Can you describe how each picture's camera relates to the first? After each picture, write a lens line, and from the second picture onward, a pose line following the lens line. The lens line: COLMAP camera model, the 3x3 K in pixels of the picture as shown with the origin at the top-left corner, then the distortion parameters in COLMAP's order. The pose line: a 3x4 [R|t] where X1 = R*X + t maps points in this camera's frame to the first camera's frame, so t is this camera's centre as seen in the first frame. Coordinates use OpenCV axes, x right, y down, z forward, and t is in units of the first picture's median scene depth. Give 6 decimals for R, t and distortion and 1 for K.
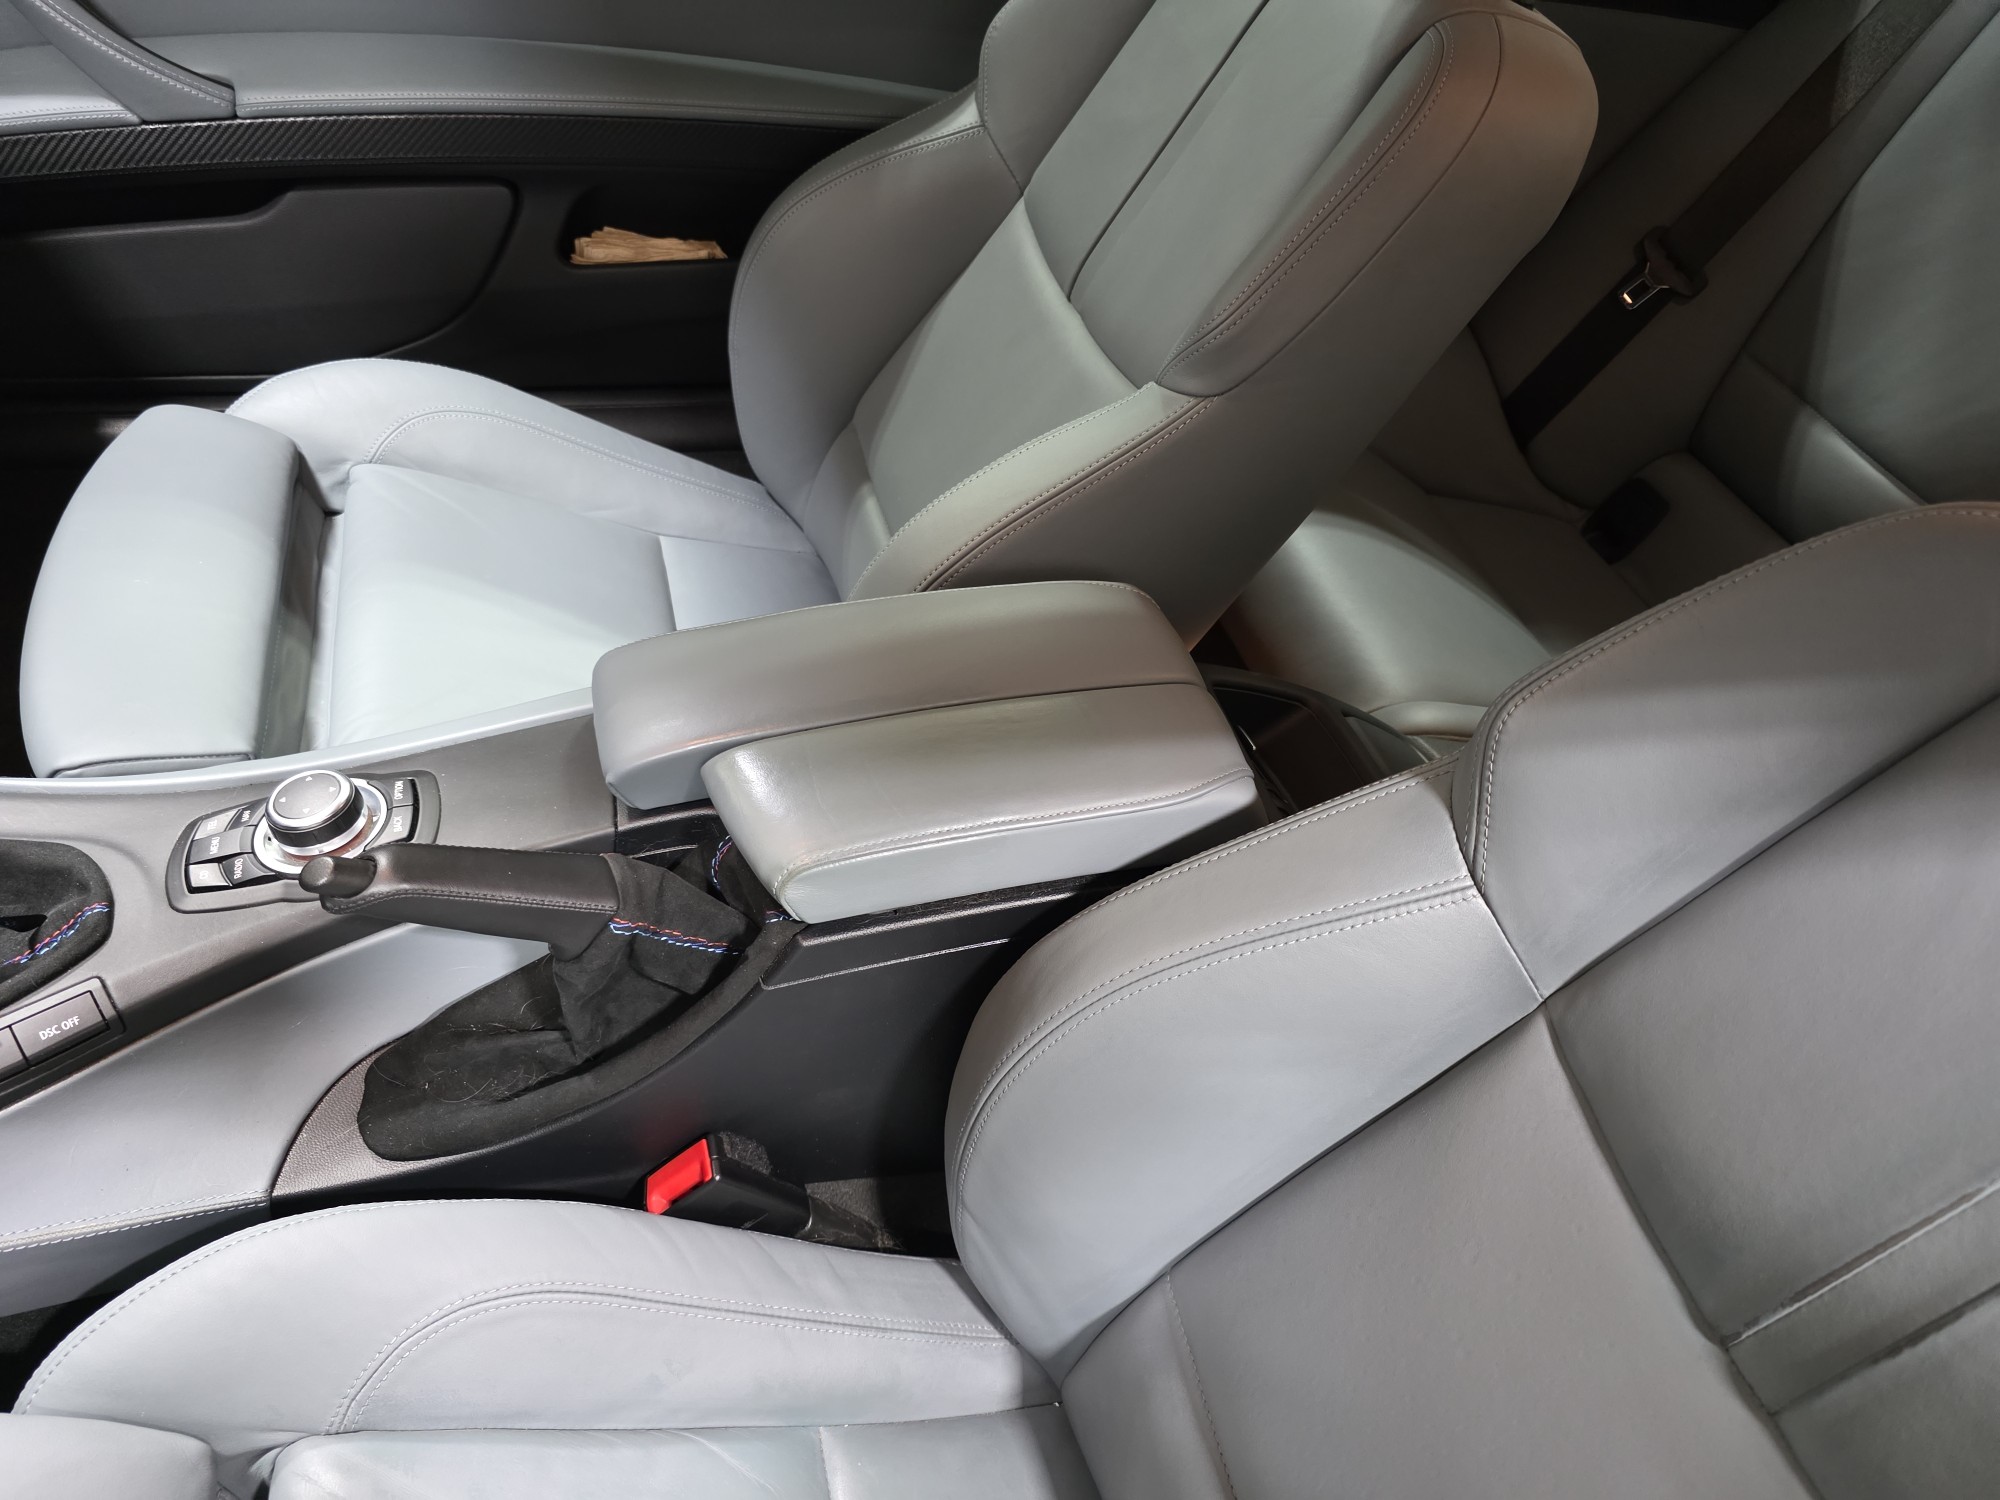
lens RADIAL K [[1322.0, 0, 973.3], [0, 1322.0, 750.6], [0, 0, 1]] dist [0.089439, -0.081762]
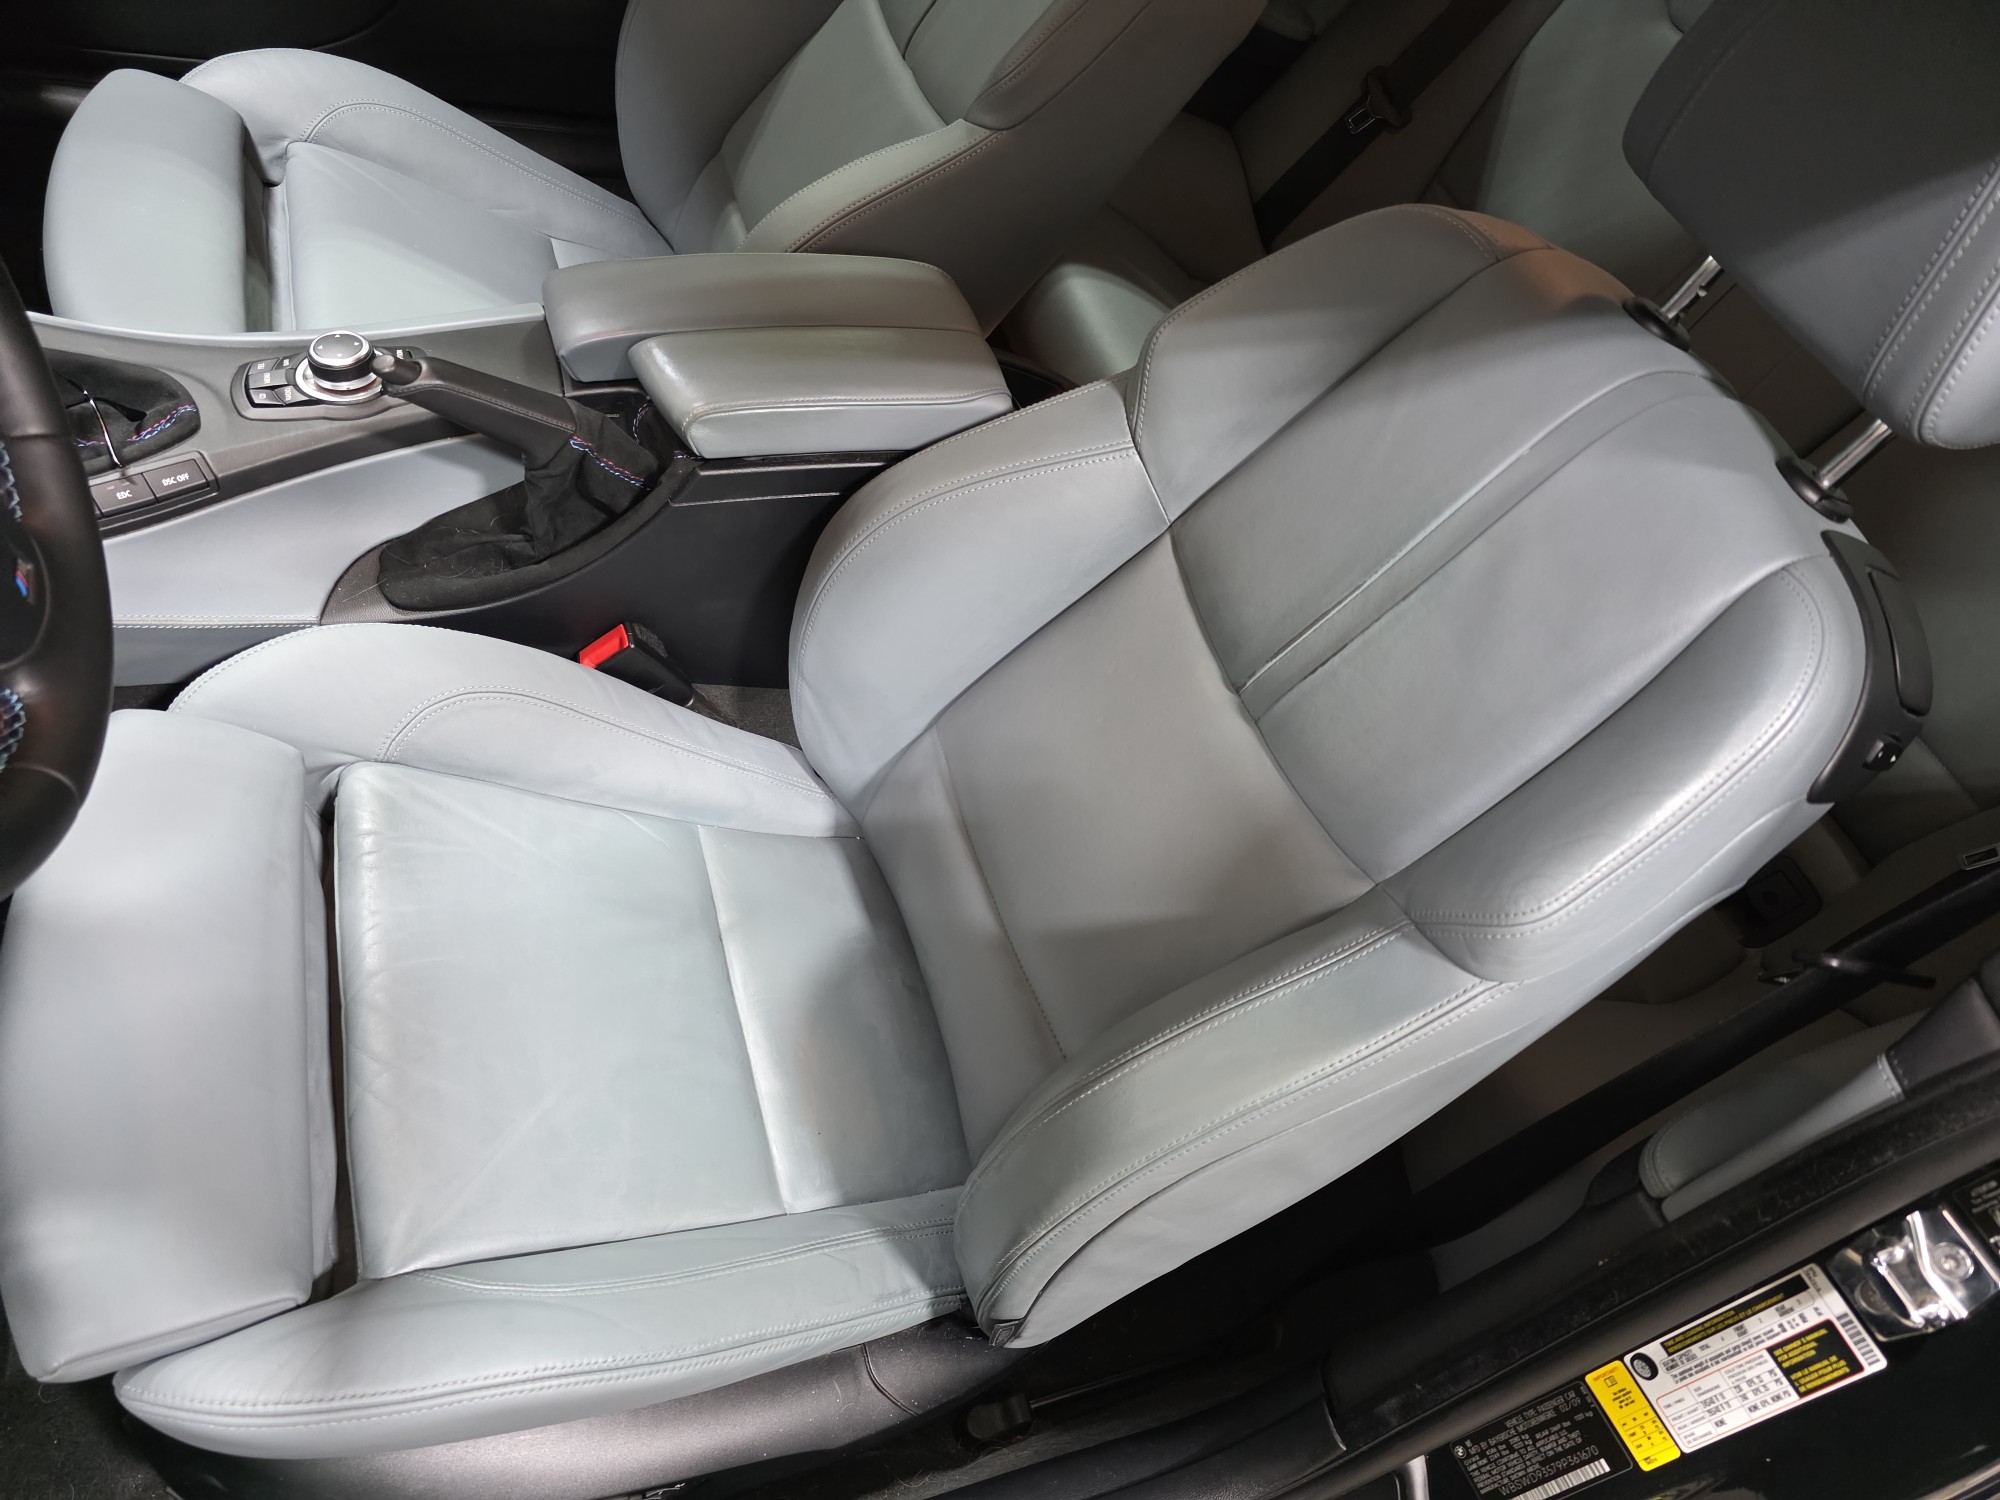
lens RADIAL K [[1322.0, 0, 973.3], [0, 1322.0, 750.6], [0, 0, 1]] dist [0.089439, -0.081762]
pose [[0.989850, 0.039467, 0.136523, -0.016816], [-0.054120, 0.992962, 0.105340, 0.266128], [-0.131405, -0.111660, 0.985020, -0.509893]]
